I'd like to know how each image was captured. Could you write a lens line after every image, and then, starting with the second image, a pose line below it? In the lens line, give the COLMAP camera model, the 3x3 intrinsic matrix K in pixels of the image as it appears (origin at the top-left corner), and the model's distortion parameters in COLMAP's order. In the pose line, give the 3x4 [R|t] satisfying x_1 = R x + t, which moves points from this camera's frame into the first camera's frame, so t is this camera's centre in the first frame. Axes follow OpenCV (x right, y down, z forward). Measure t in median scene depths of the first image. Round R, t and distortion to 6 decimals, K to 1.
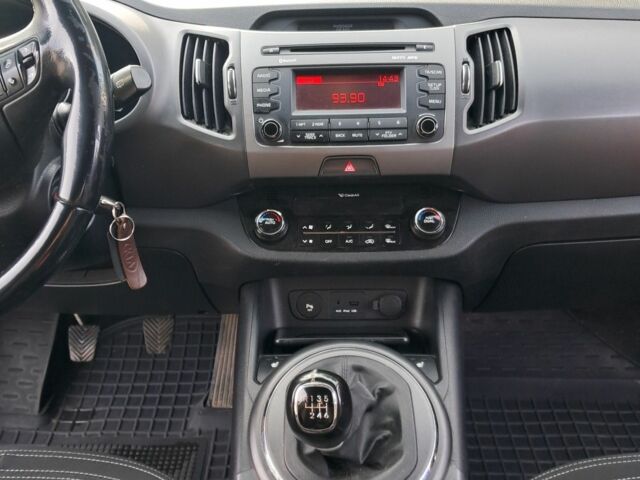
lens RADIAL K [[660.2, 0, 320.0], [0, 660.2, 240.0], [0, 0, 1]] dist [0.190937, -0.532112]
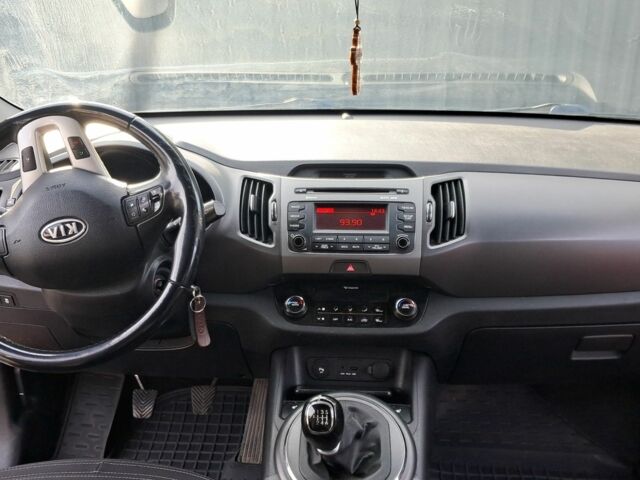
lens RADIAL K [[604.5, 0, 320.0], [0, 604.5, 240.0], [0, 0, 1]] dist [-0.010654, 0.010292]
pose [[0.998912, 0.028691, -0.036757, 0.023341], [-0.034312, 0.986065, -0.162784, 0.047748], [0.031574, 0.163868, 0.985977, -0.325452]]
